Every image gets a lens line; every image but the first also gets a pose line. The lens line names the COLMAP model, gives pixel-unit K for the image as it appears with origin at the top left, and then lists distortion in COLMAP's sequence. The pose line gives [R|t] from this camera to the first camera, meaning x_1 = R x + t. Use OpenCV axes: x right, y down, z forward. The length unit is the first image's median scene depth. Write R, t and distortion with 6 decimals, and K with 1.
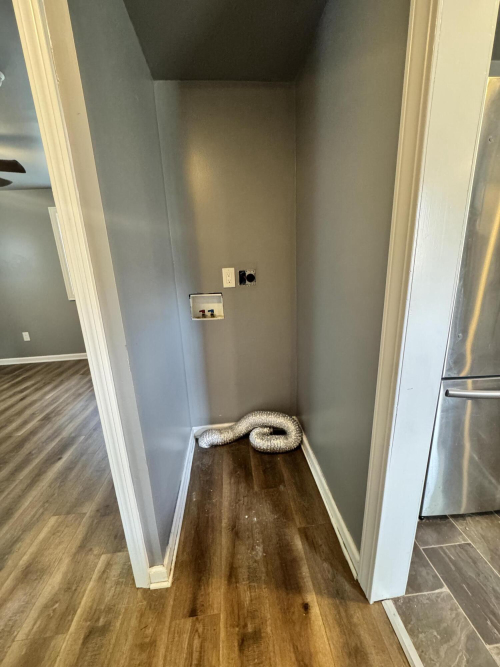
lens RADIAL K [[265.9, 0, 254.1], [0, 265.9, 333.7], [0, 0, 1]] dist [0.000069, 0.000146]
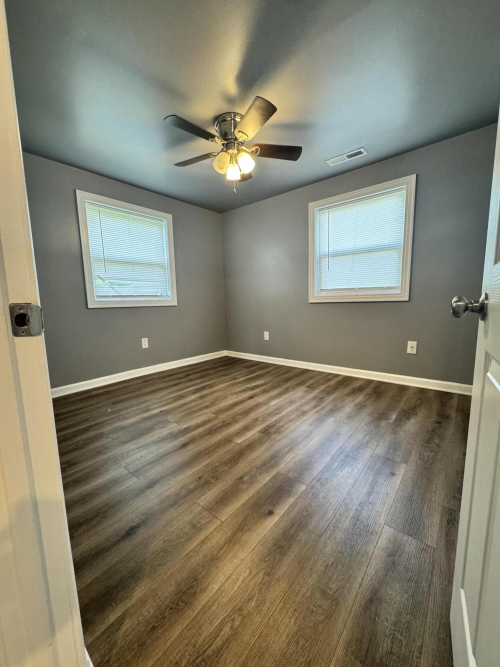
lens RADIAL K [[265.9, 0, 247.4], [0, 265.9, 333.8], [0, 0, 1]] dist [0.000069, 0.000146]
pose [[0.697415, 0.118104, -0.706869, -0.265423], [-0.184814, 0.982606, -0.018167, 0.049350], [0.692428, 0.143309, 0.707111, 0.321863]]
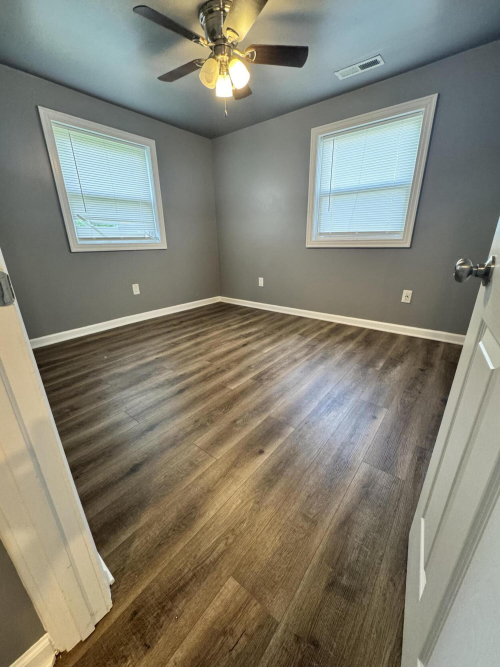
lens RADIAL K [[265.9, 0, 247.6], [0, 265.9, 333.3], [0, 0, 1]] dist [0.000069, 0.000146]
pose [[0.710757, 0.264062, -0.651994, -0.273087], [-0.189010, 0.964473, 0.184572, 0.030599], [0.677569, -0.007952, 0.735416, 0.329955]]
